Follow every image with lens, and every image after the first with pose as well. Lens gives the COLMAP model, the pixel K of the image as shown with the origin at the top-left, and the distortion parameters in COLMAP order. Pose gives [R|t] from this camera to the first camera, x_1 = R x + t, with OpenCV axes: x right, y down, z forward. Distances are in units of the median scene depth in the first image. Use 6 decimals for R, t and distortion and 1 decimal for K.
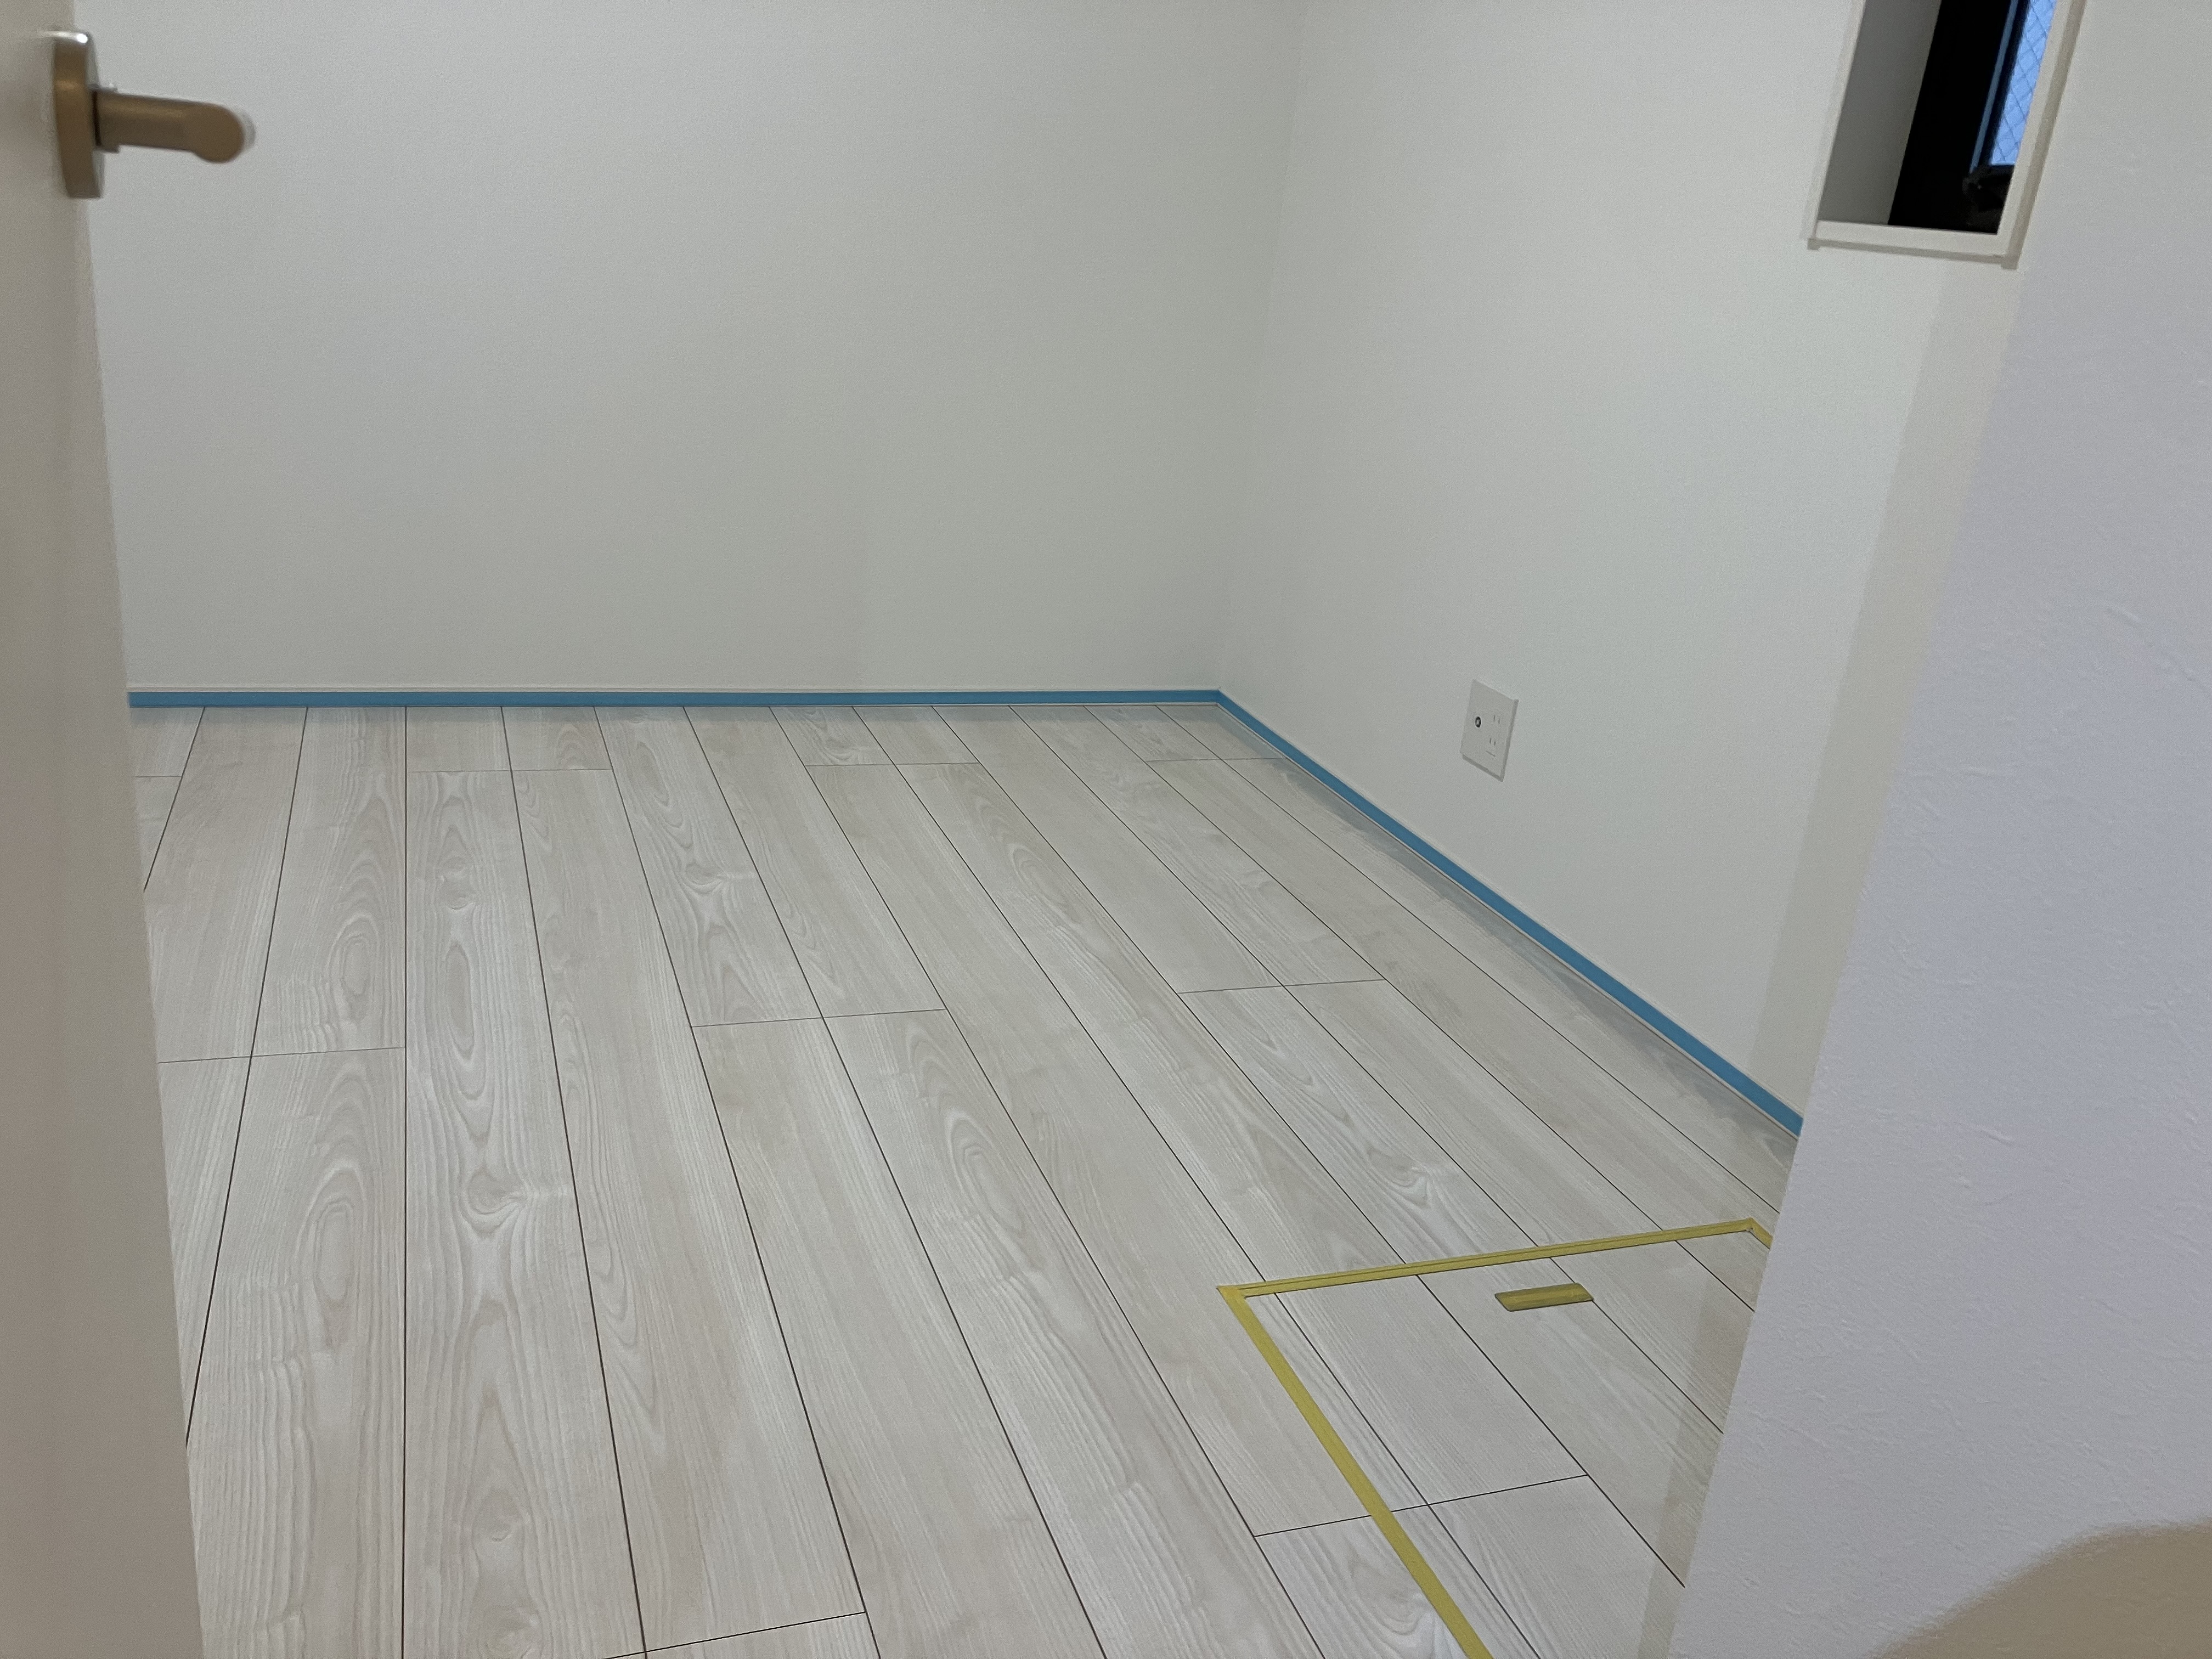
lens RADIAL K [[1786.4, 0, 1131.5], [0, 1786.4, 826.8], [0, 0, 1]] dist [0.051875, -0.075798]
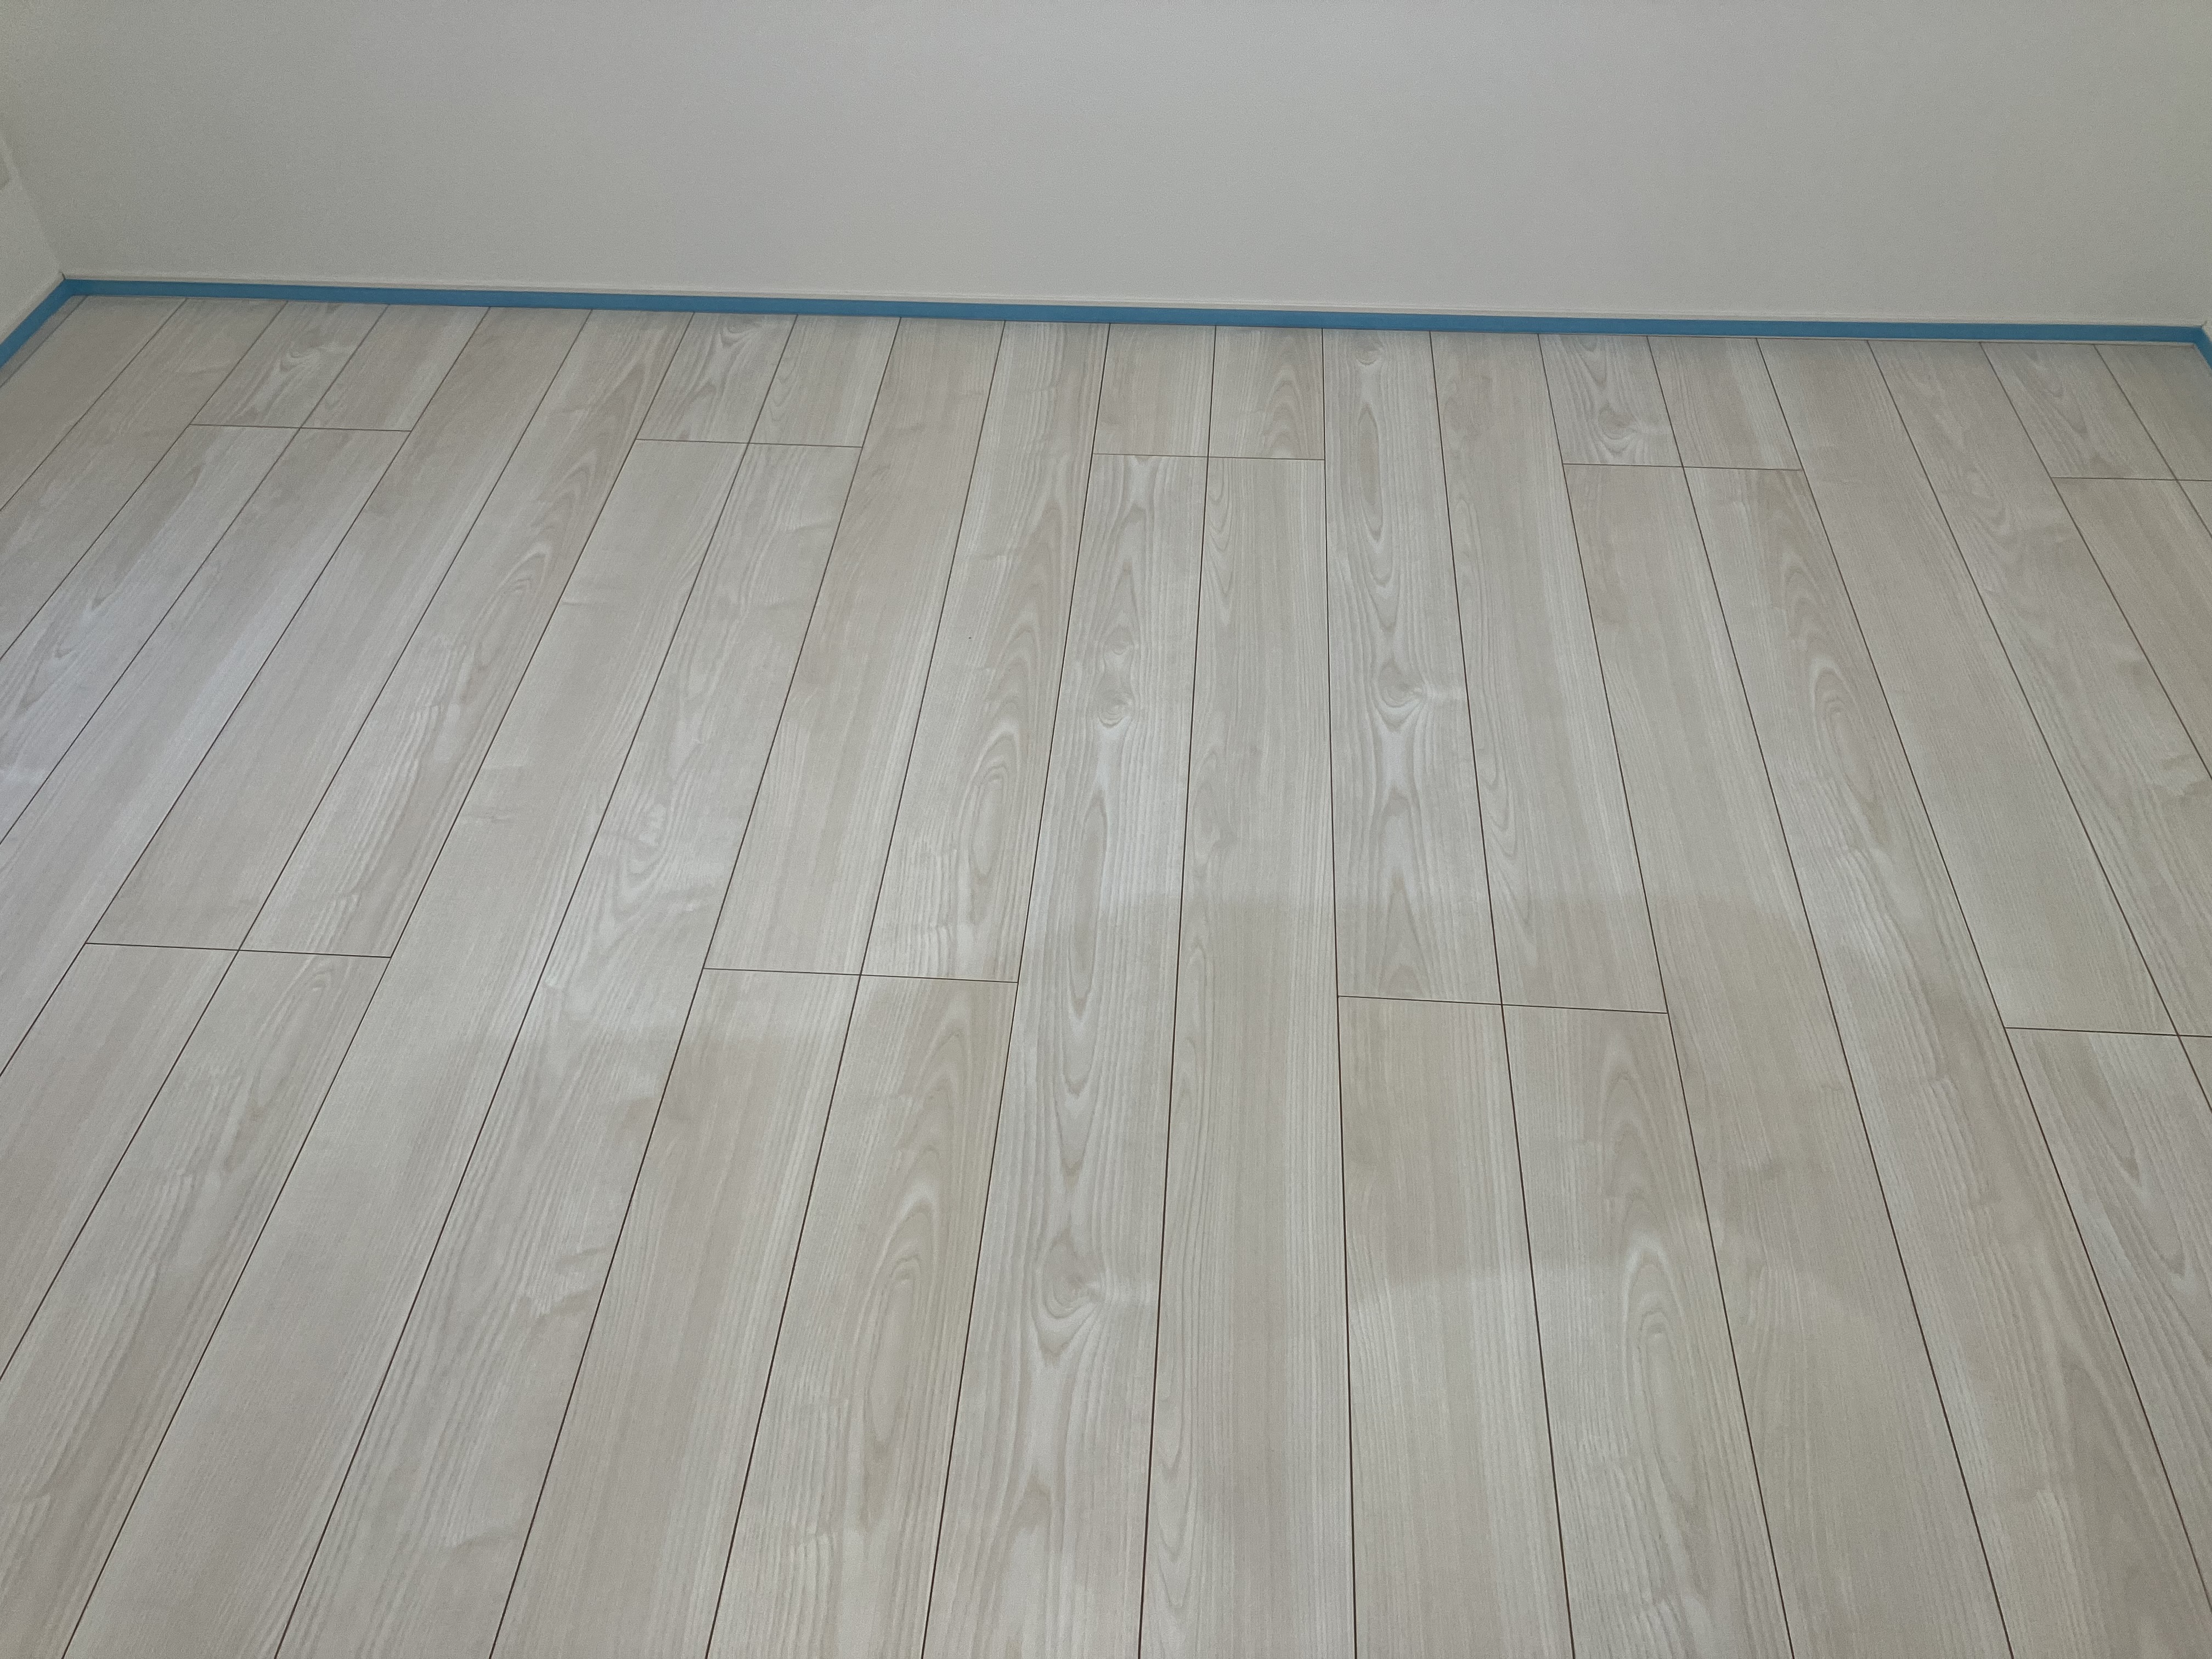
lens RADIAL K [[1786.4, 0, 1131.5], [0, 1786.4, 826.8], [0, 0, 1]] dist [0.051875, -0.075798]
pose [[0.905773, 0.207116, -0.369701, -0.047463], [-0.041260, 0.911381, 0.409489, -0.293317], [0.421750, -0.355650, 0.834050, 0.316904]]
